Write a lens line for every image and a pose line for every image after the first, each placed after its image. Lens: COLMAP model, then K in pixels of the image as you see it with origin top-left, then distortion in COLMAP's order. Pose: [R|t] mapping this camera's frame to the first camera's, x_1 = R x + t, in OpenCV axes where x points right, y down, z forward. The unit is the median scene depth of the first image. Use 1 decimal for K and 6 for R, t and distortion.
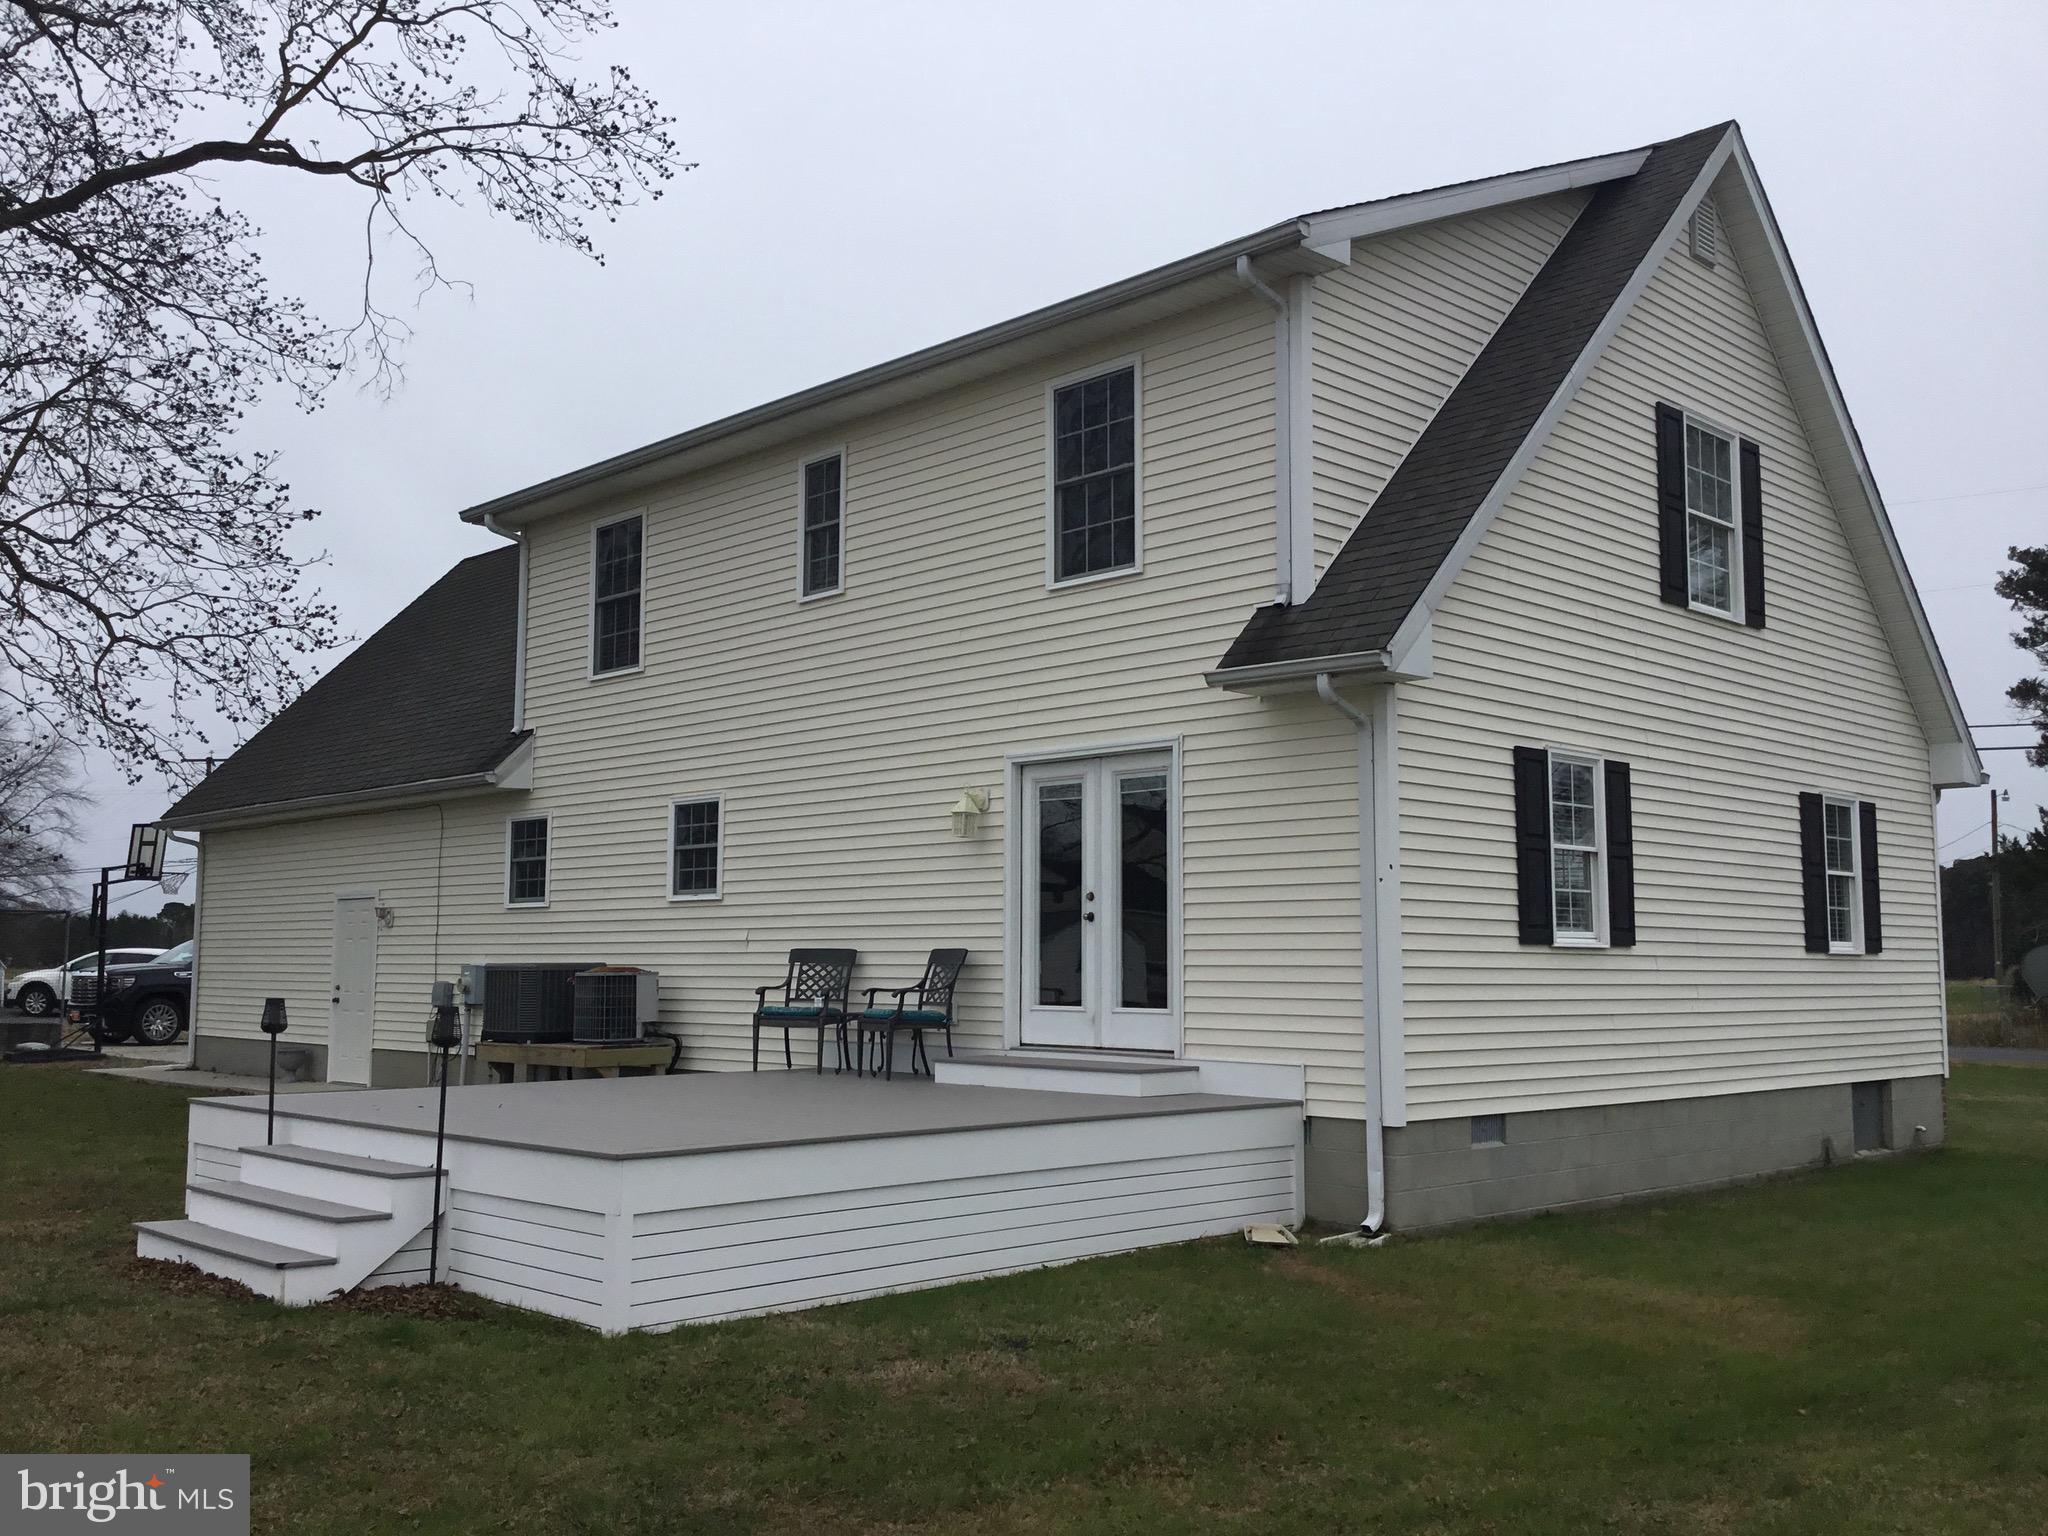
lens RADIAL K [[1852.0, 0, 1023.6], [0, 1852.0, 758.8], [0, 0, 1]] dist [0.098341, -0.196909]
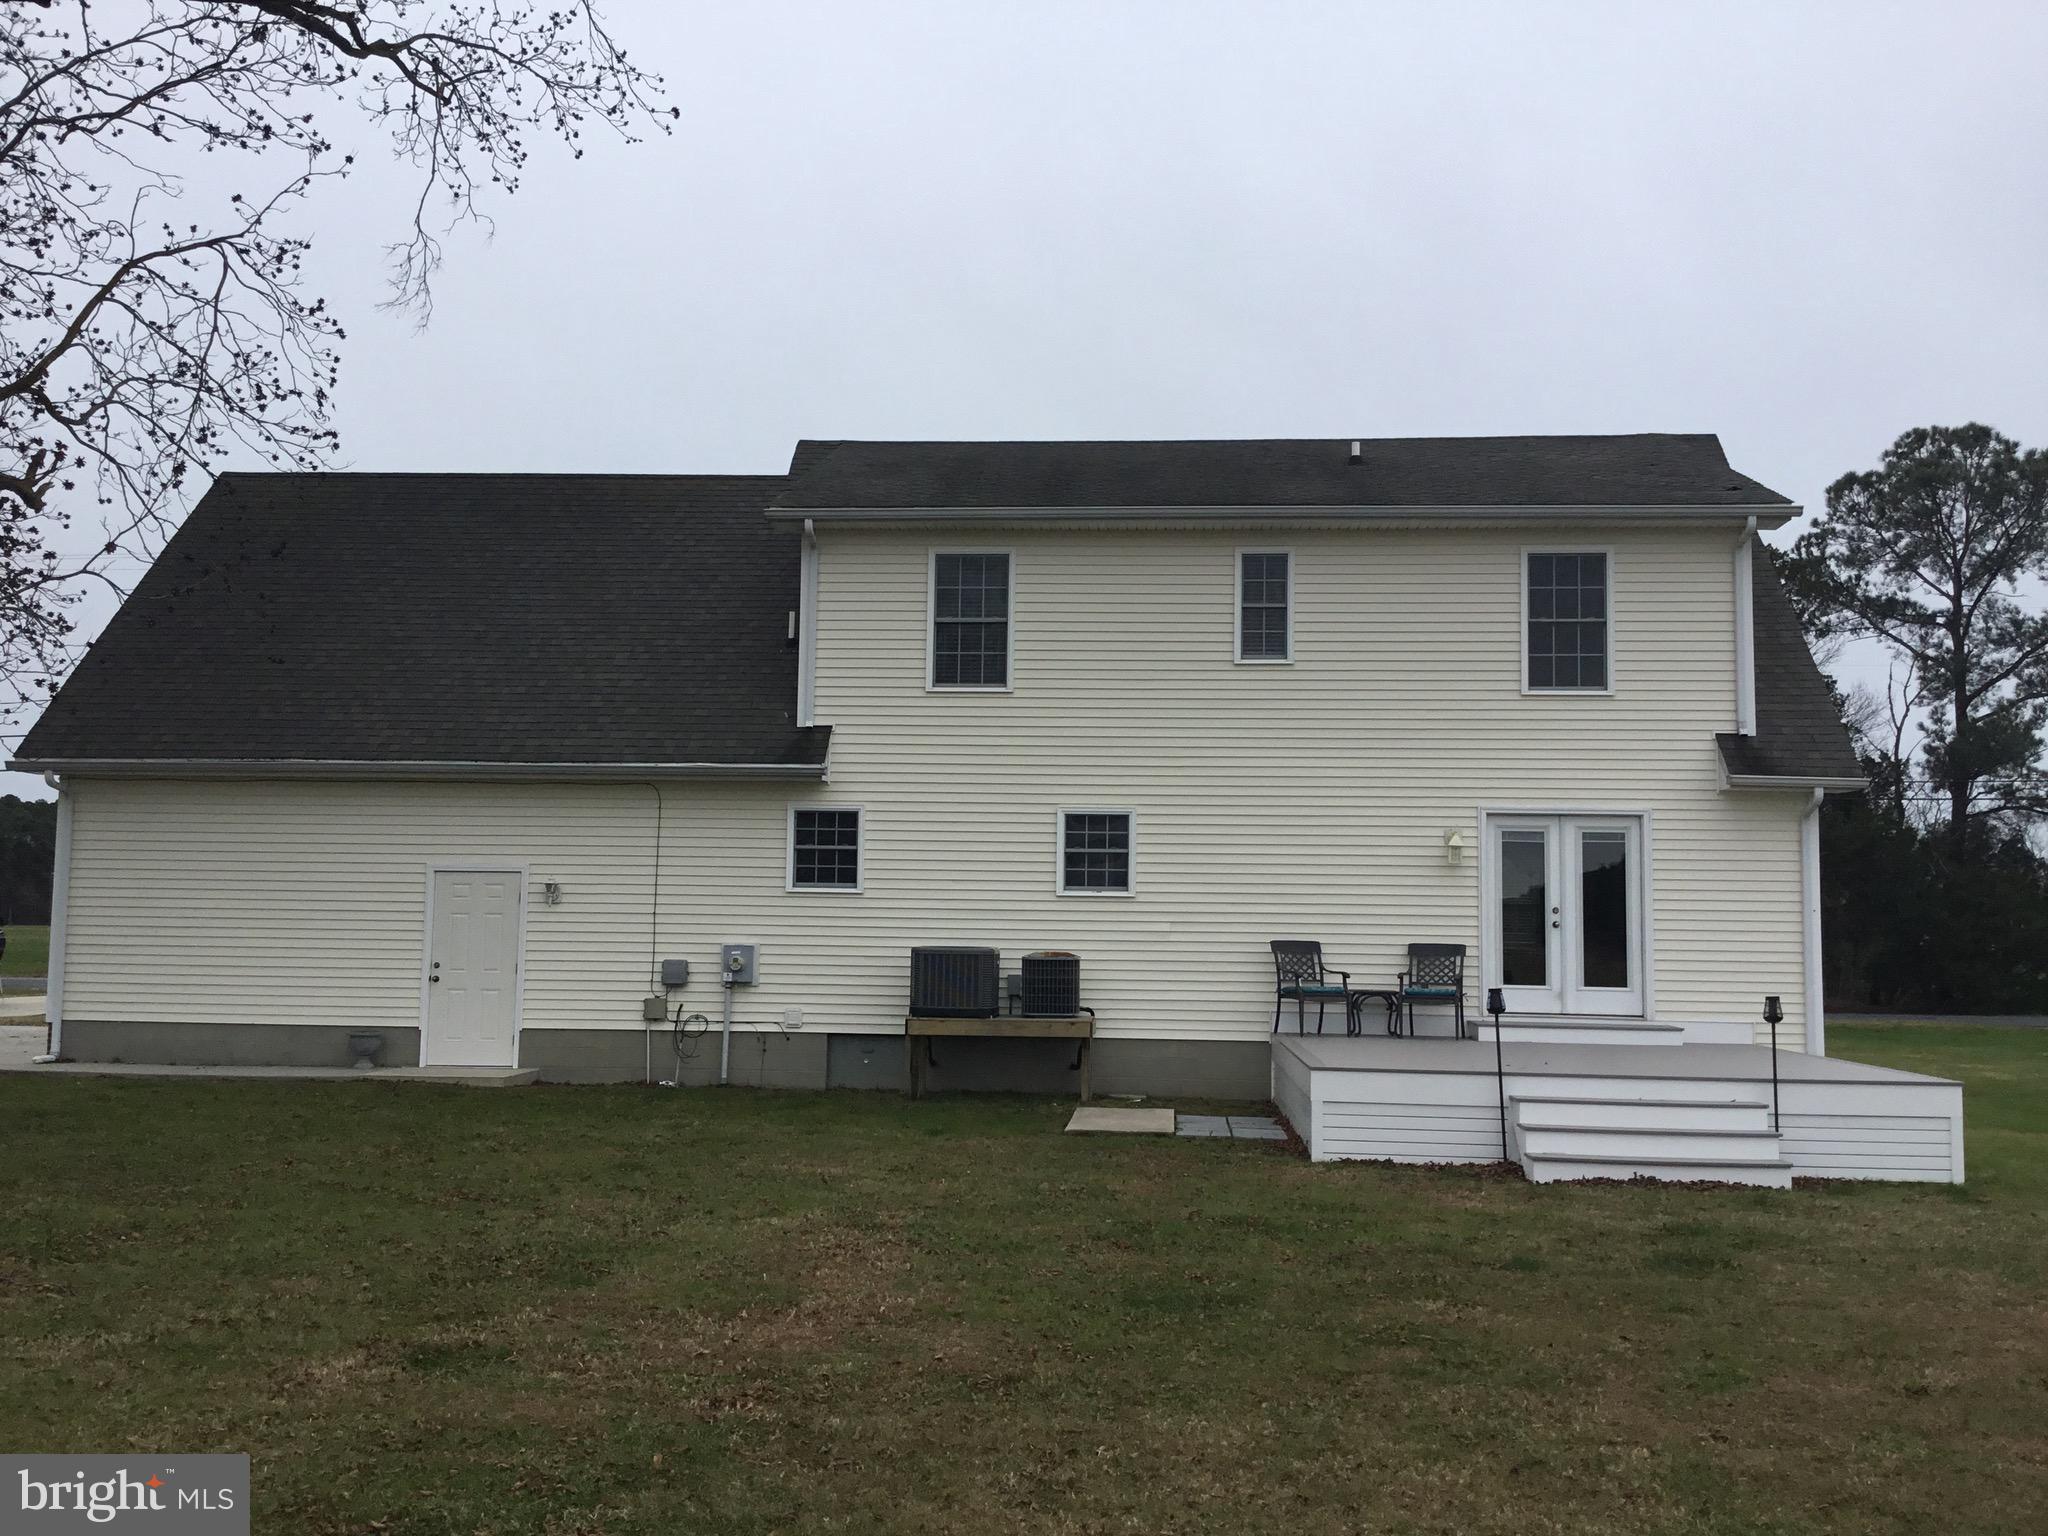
lens RADIAL K [[1852.0, 0, 1020.6], [0, 1852.0, 780.2], [0, 0, 1]] dist [0.098341, -0.196909]
pose [[0.741818, 0.059285, 0.667976, -1.144463], [-0.085806, 0.996288, 0.006867, -0.001769], [-0.665090, -0.062411, 0.744151, 0.175749]]
